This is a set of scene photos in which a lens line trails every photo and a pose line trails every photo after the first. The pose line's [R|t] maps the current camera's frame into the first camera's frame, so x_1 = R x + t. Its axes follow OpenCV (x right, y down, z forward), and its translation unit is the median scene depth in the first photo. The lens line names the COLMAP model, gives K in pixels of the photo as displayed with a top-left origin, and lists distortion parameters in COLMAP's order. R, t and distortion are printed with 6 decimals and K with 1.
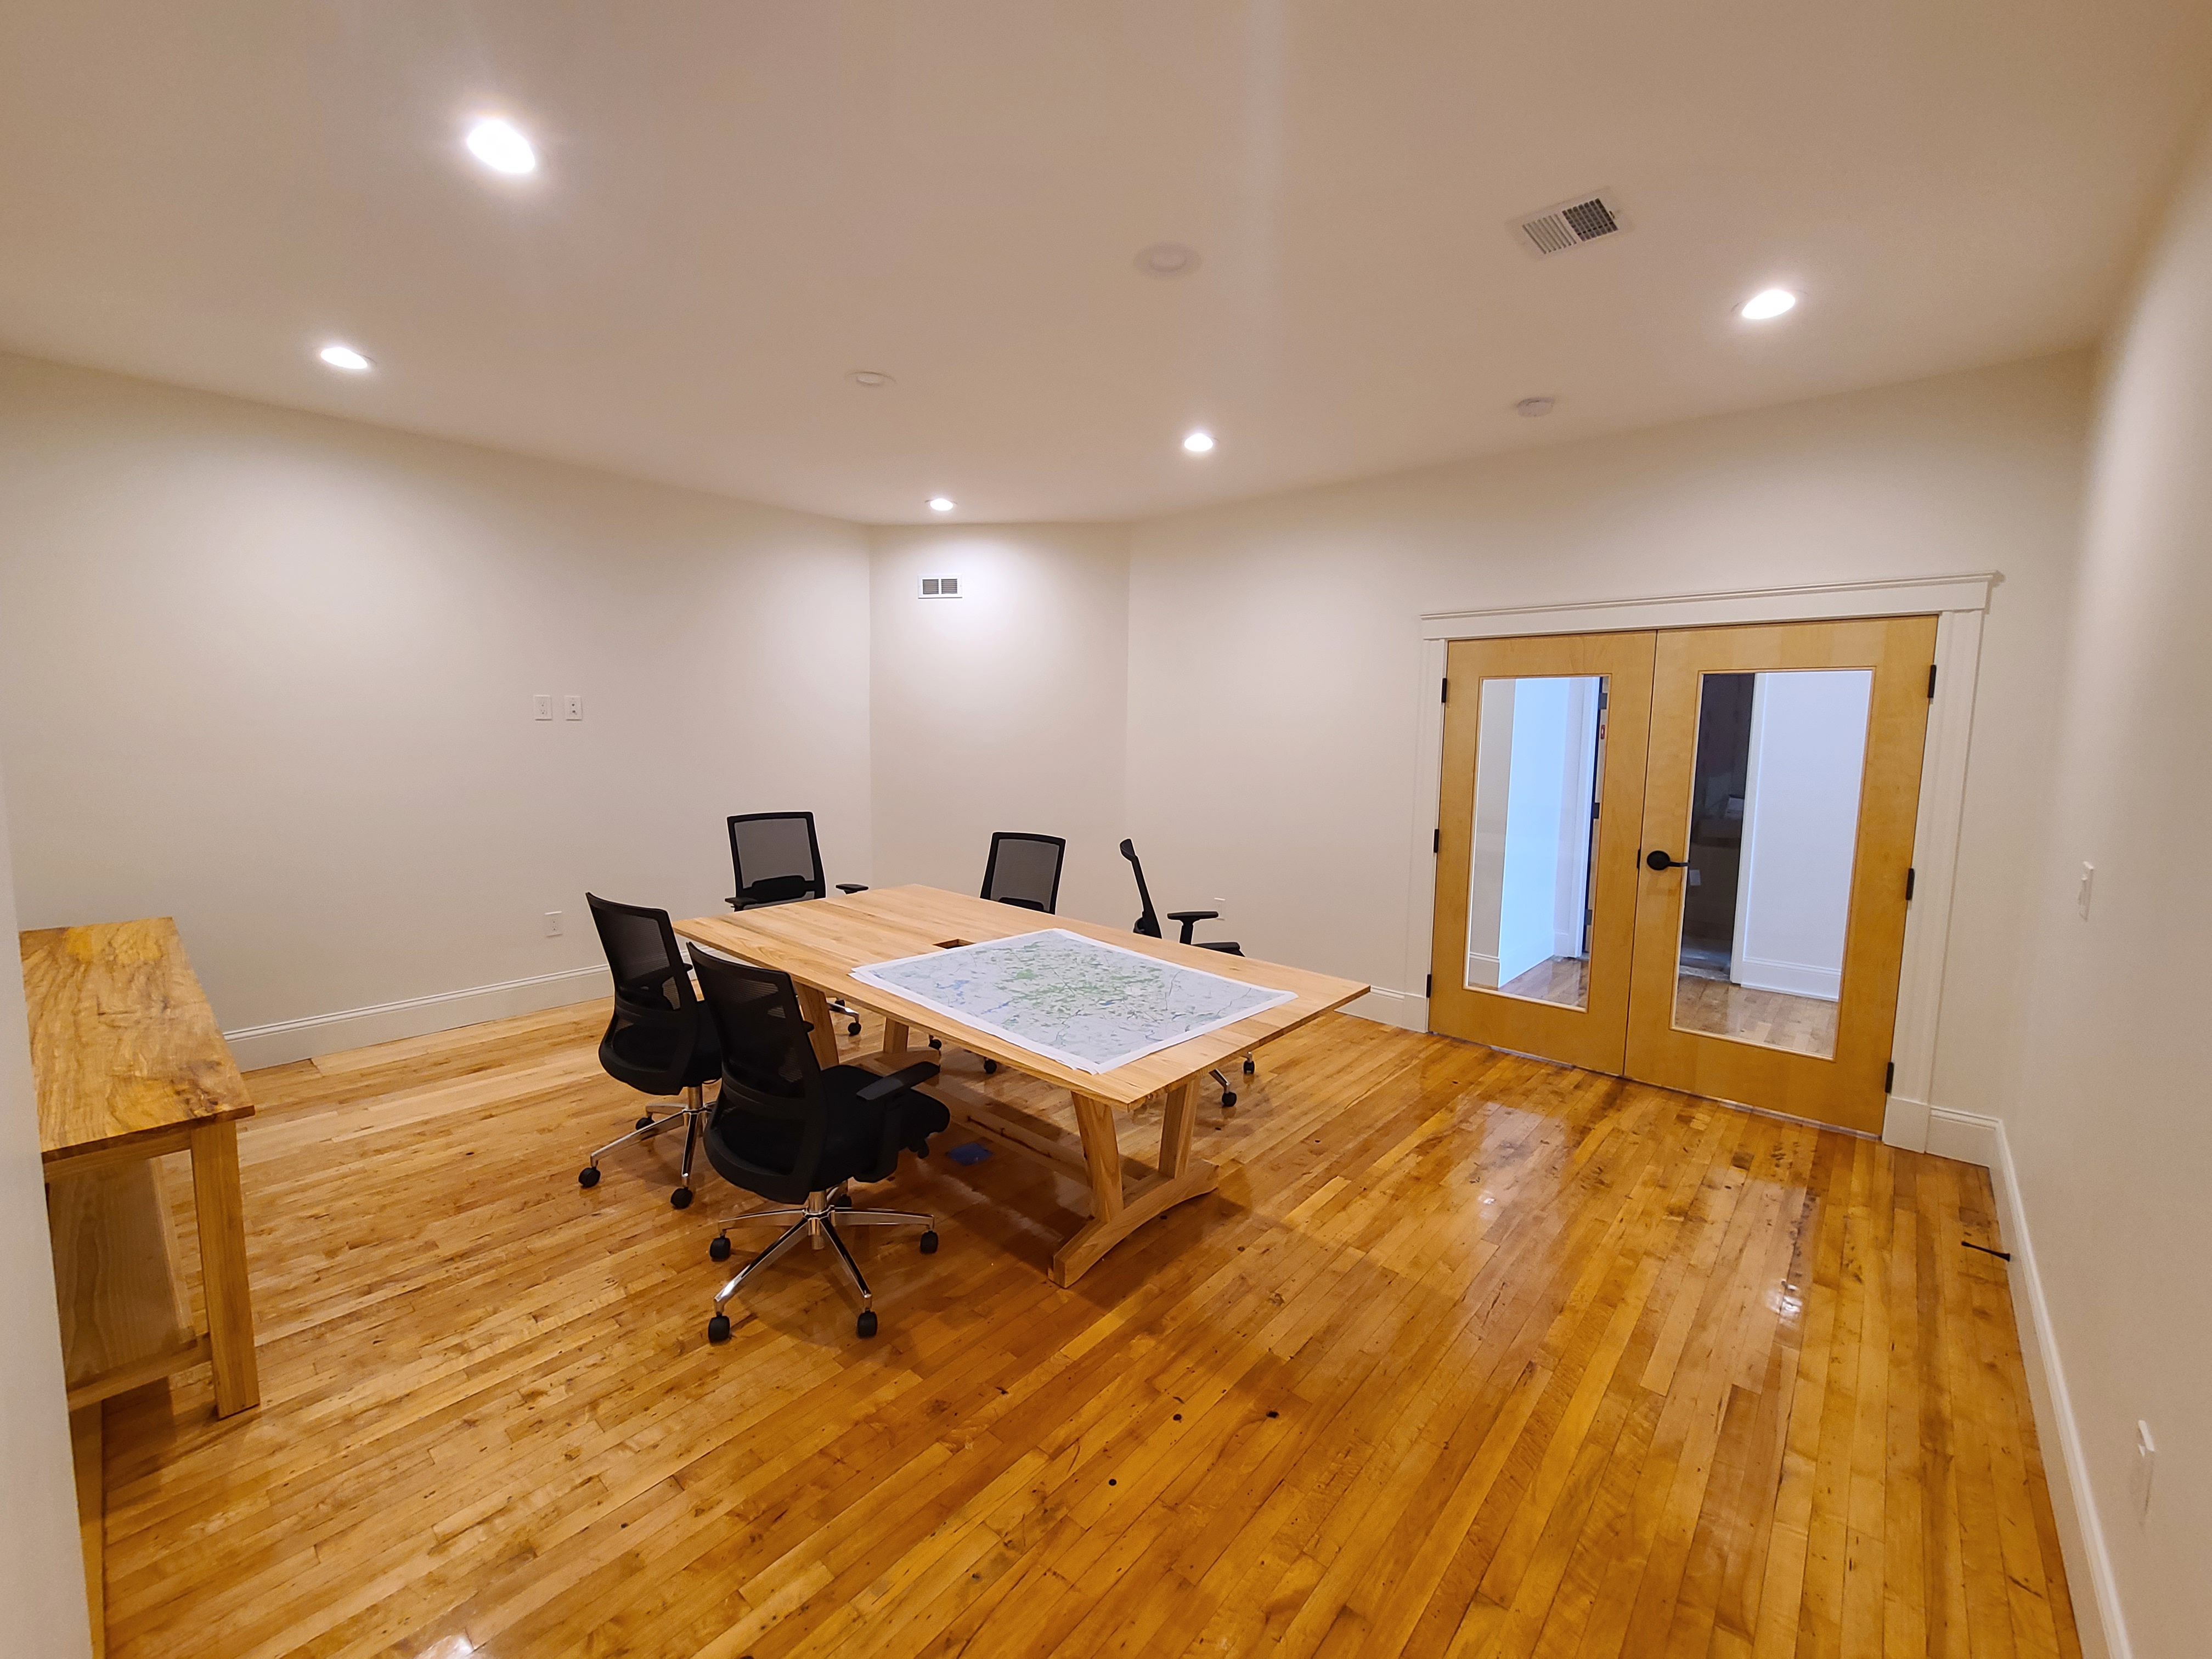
lens RADIAL K [[900.5, 0, 1105.8], [0, 900.5, 822.3], [0, 0, 1]] dist [-0.001632, 0.000523]
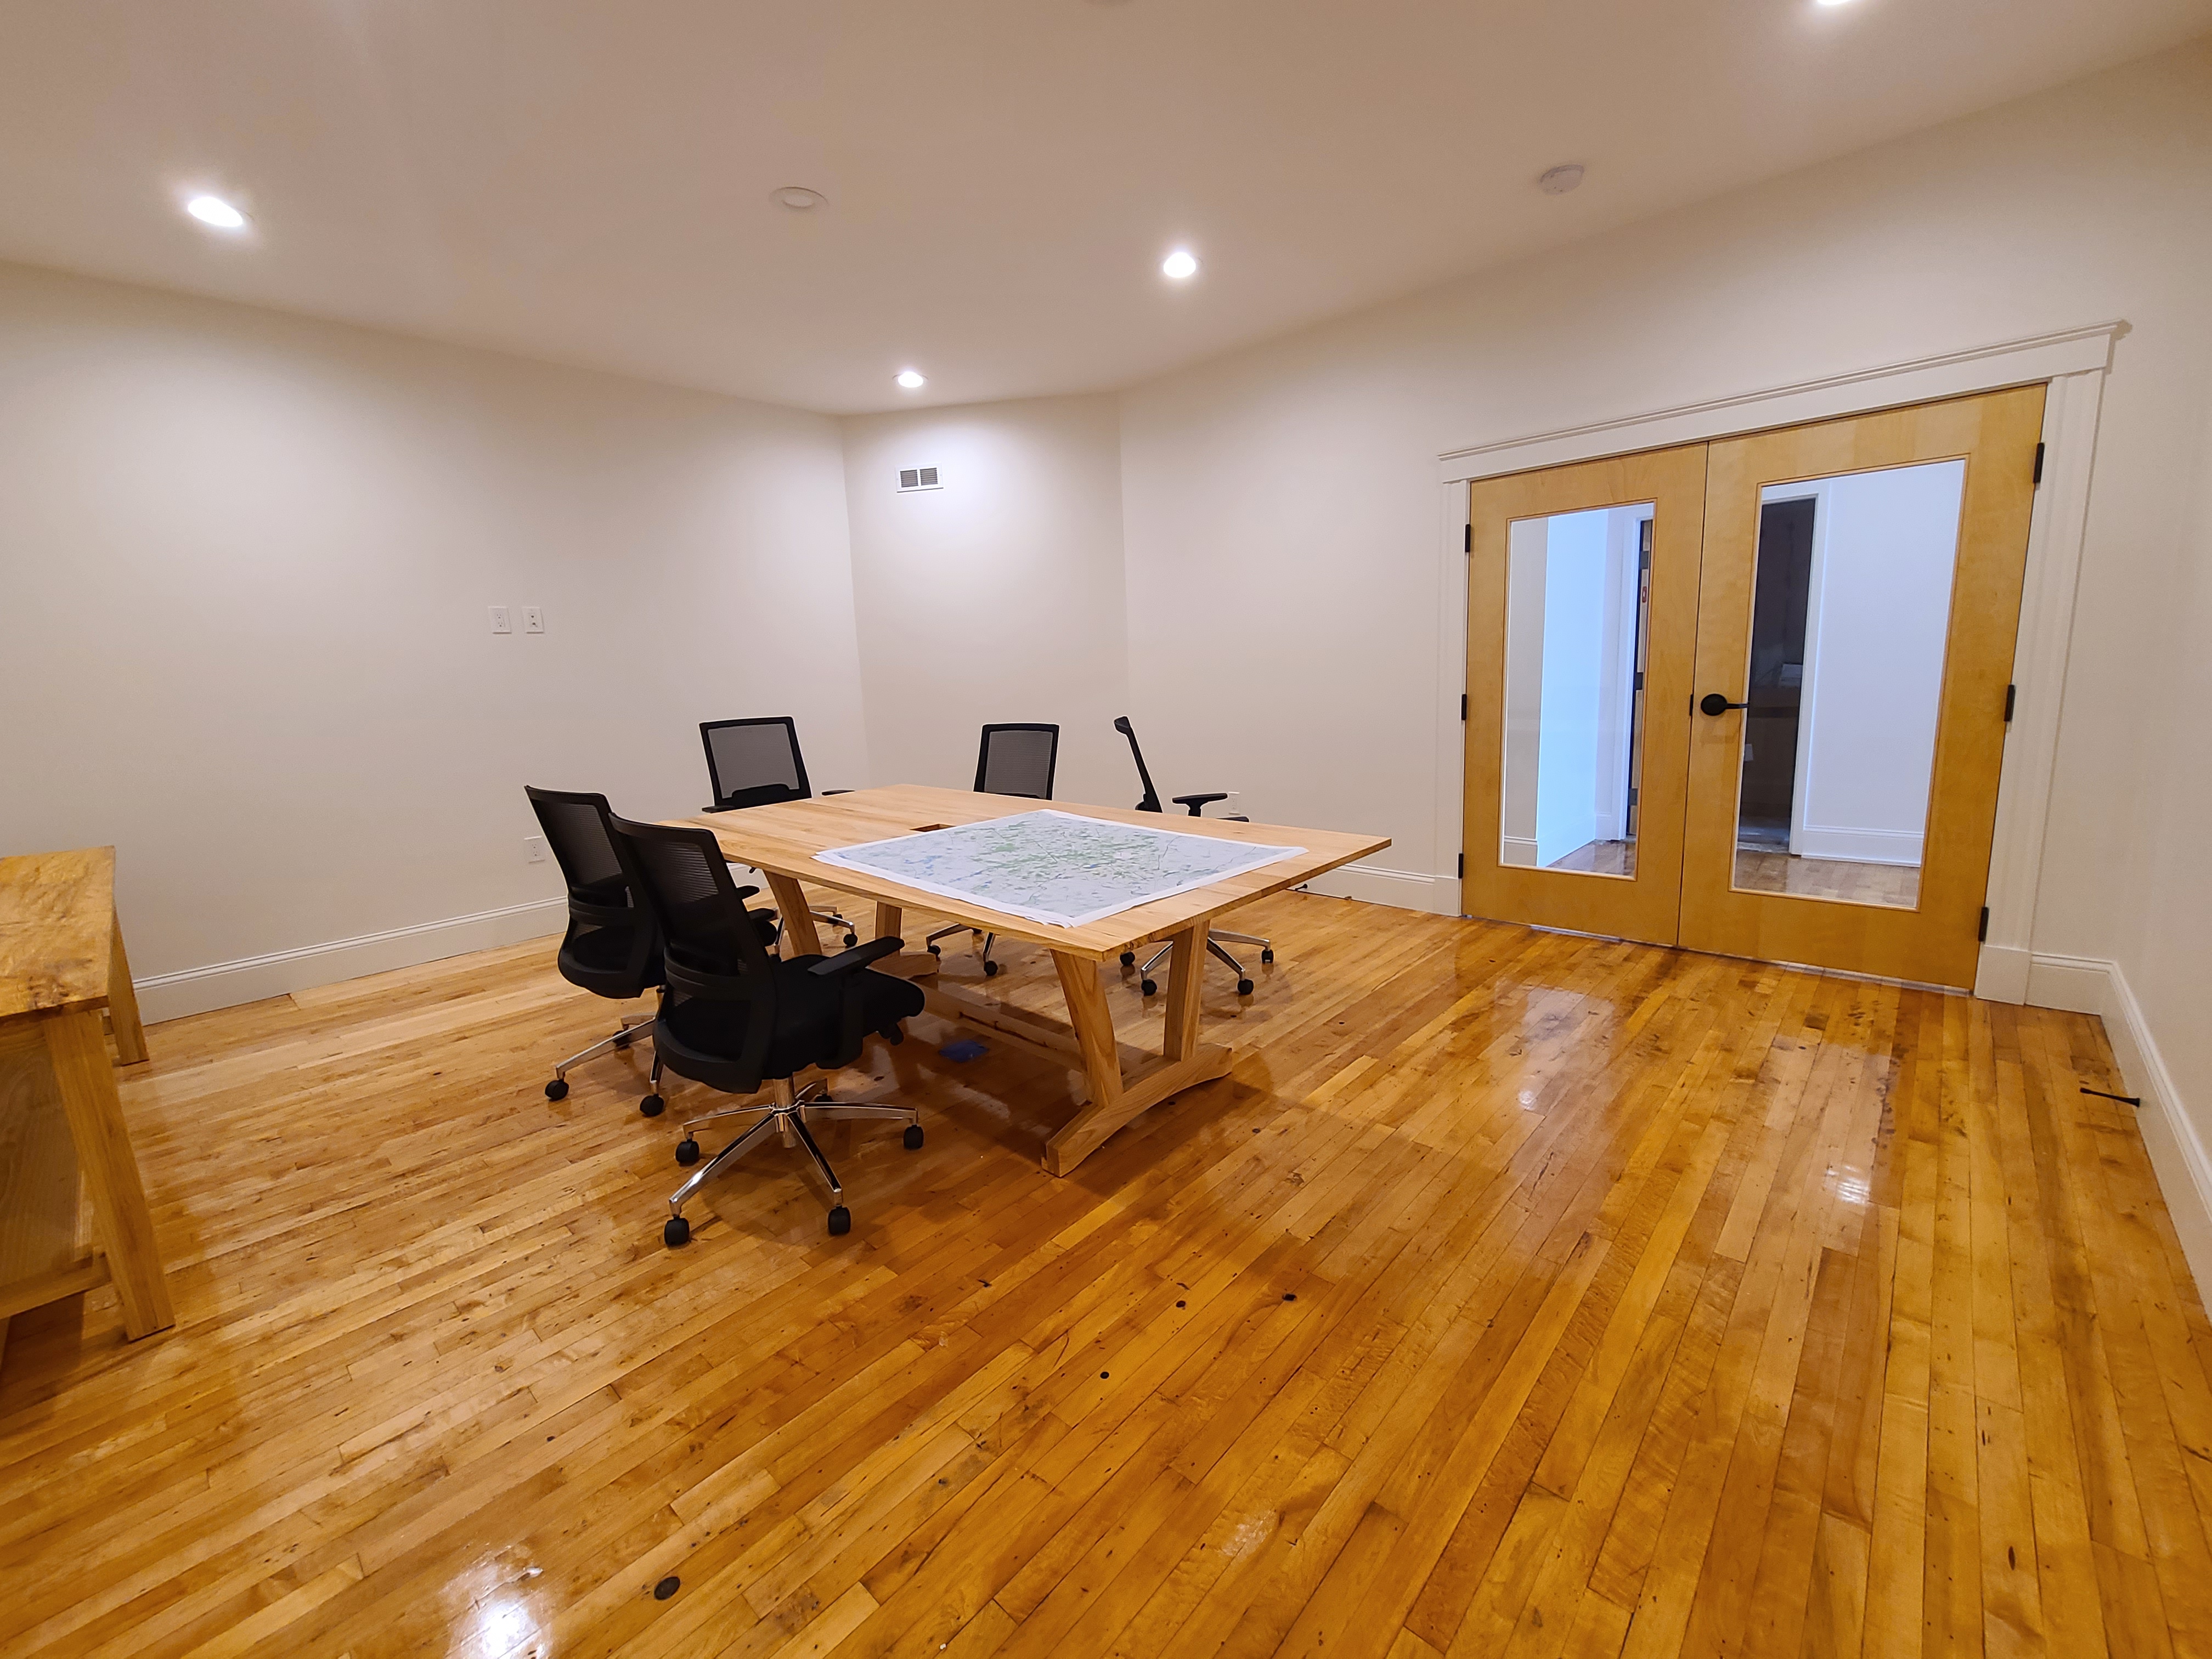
lens RADIAL K [[900.5, 0, 1105.7], [0, 900.5, 820.1], [0, 0, 1]] dist [-0.001632, 0.000523]
pose [[0.998025, -0.053155, -0.033482, 0.050865], [0.055112, 0.996644, 0.060533, 0.109643], [0.030152, -0.062259, 0.997604, 0.123810]]
